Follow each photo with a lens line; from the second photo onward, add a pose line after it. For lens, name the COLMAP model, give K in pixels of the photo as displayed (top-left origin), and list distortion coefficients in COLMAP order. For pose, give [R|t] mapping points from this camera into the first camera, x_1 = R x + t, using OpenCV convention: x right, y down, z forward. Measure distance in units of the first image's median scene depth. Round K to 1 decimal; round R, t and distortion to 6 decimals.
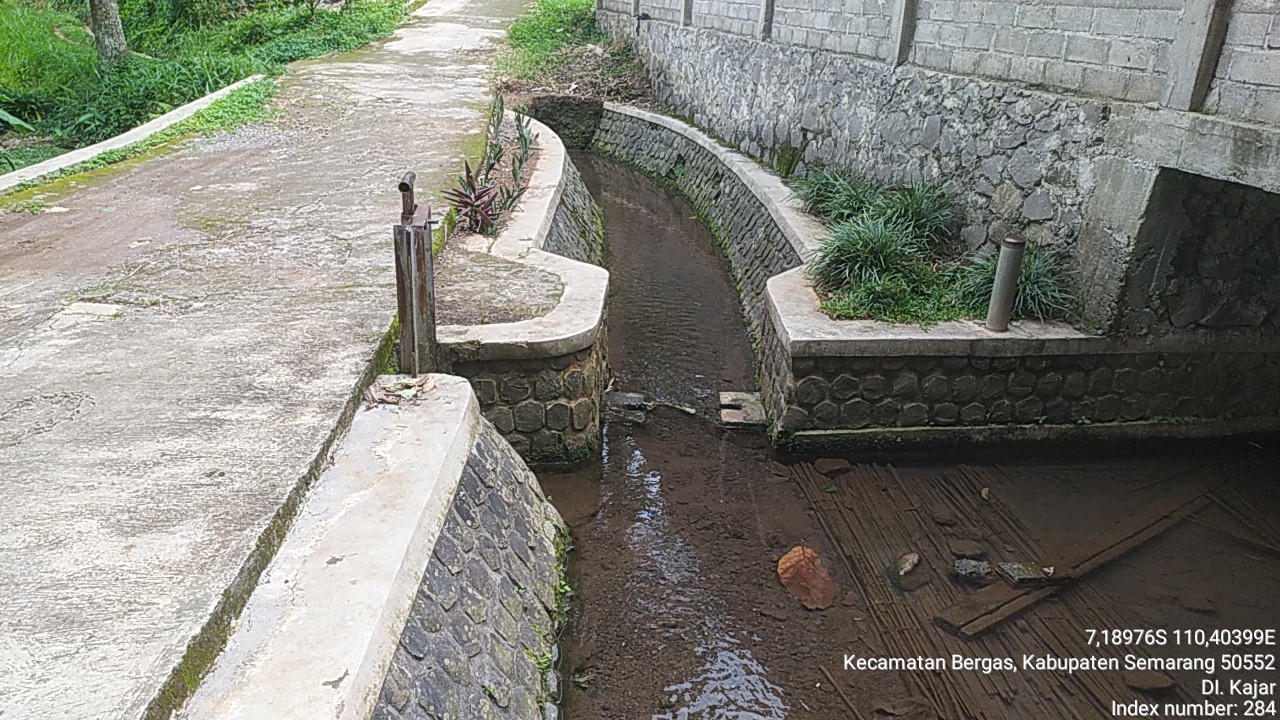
lens RADIAL K [[947.1, 0, 642.2], [0, 947.1, 366.2], [0, 0, 1]] dist [0.074144, -0.068428]
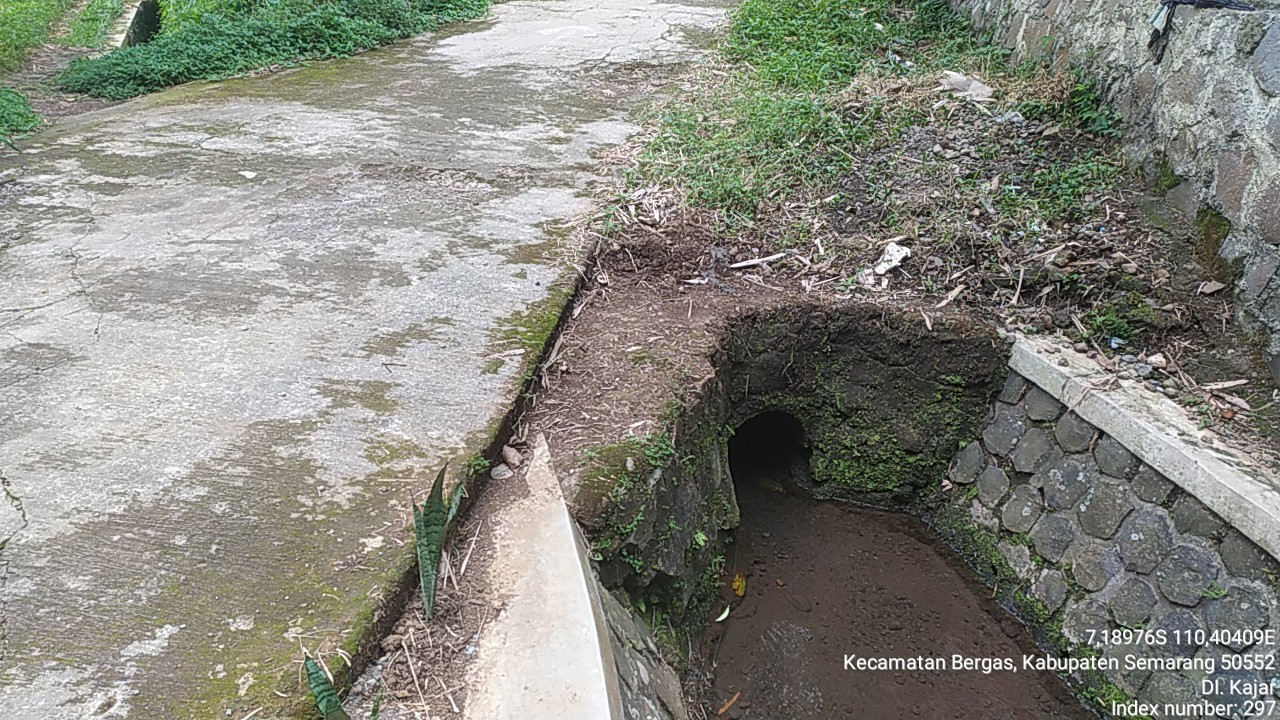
lens RADIAL K [[947.1, 0, 642.2], [0, 947.1, 366.2], [0, 0, 1]] dist [0.074144, -0.068428]
pose [[0.960986, 0.123700, -0.247395, -0.069613], [-0.112623, 0.991915, 0.058492, -0.269606], [0.252630, -0.028347, 0.967148, 0.719680]]
